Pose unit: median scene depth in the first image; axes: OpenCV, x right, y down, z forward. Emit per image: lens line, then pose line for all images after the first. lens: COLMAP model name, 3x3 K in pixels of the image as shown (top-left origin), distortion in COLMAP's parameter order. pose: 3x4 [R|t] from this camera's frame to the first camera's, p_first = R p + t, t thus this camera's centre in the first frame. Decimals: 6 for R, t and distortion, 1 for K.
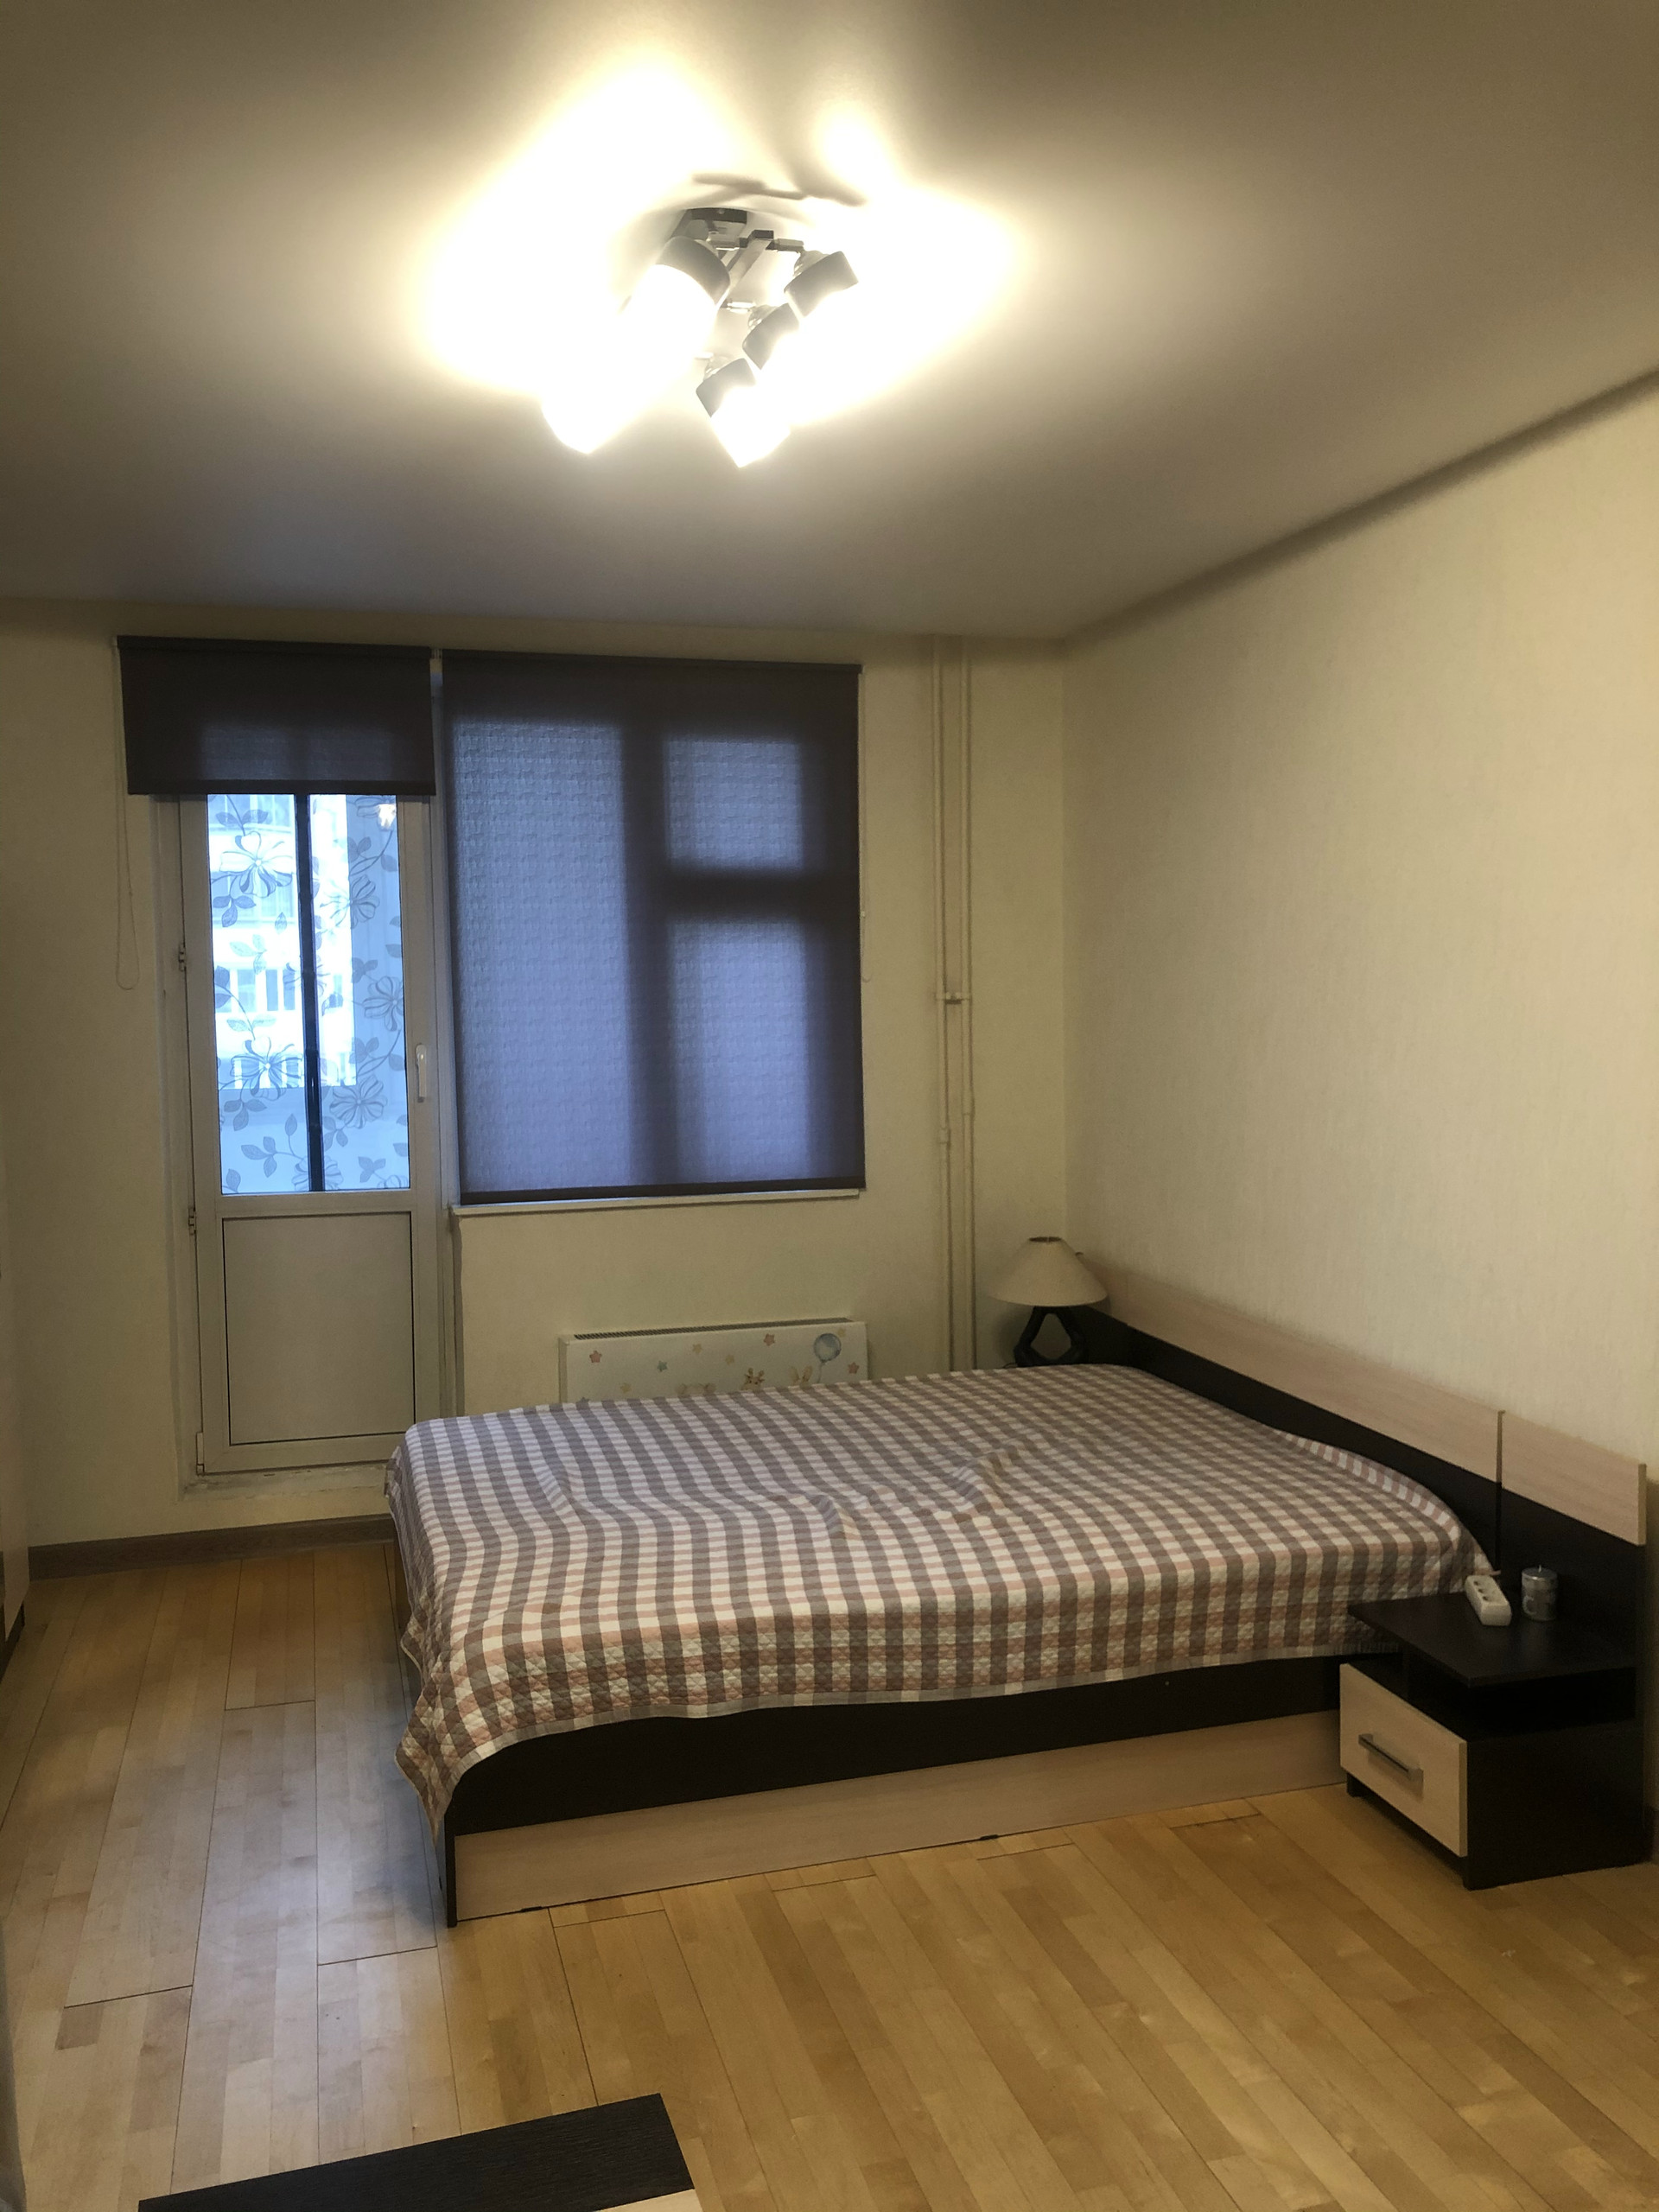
lens RADIAL K [[1791.1, 0, 824.5], [0, 1791.1, 1076.3], [0, 0, 1]] dist [0.002125, -0.001034]
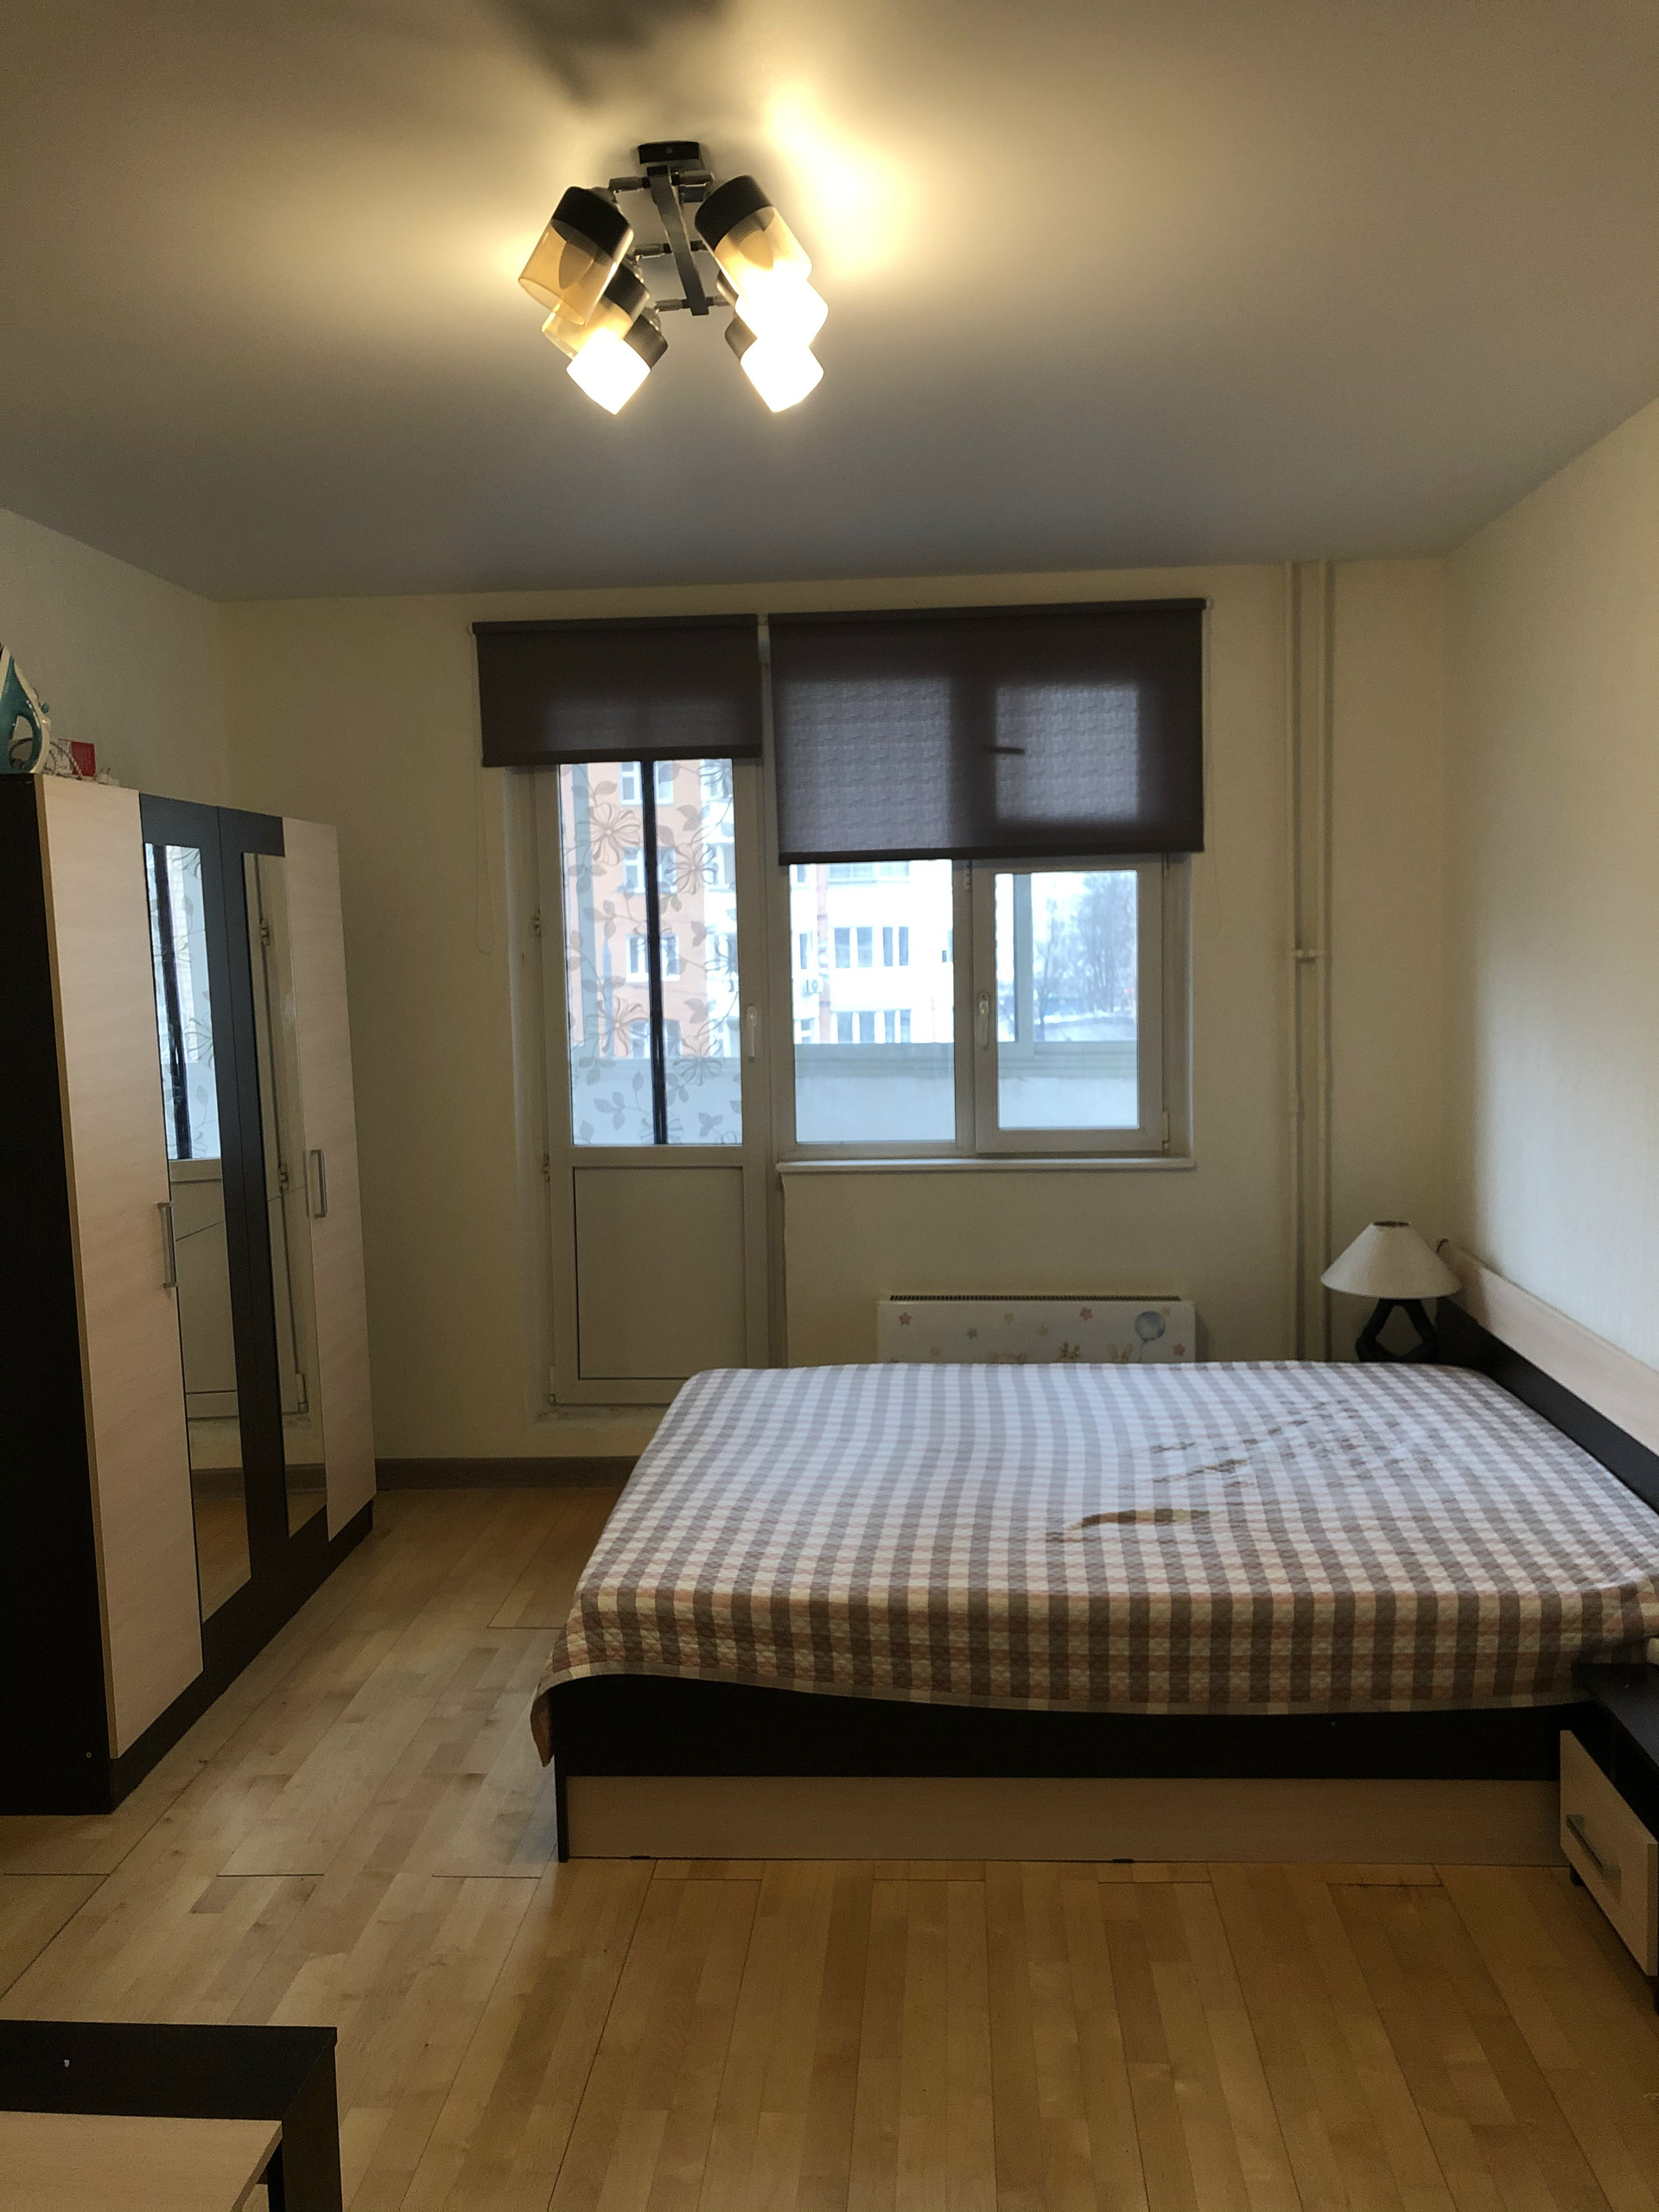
lens RADIAL K [[1794.8, 0, 829.5], [0, 1794.8, 1106.0], [0, 0, 1]] dist [-0.004995, 0.000920]
pose [[0.942770, 0.024204, -0.332565, 0.156623], [-0.010153, 0.998983, 0.043924, -0.005323], [0.333290, -0.038033, 0.942057, 0.052359]]
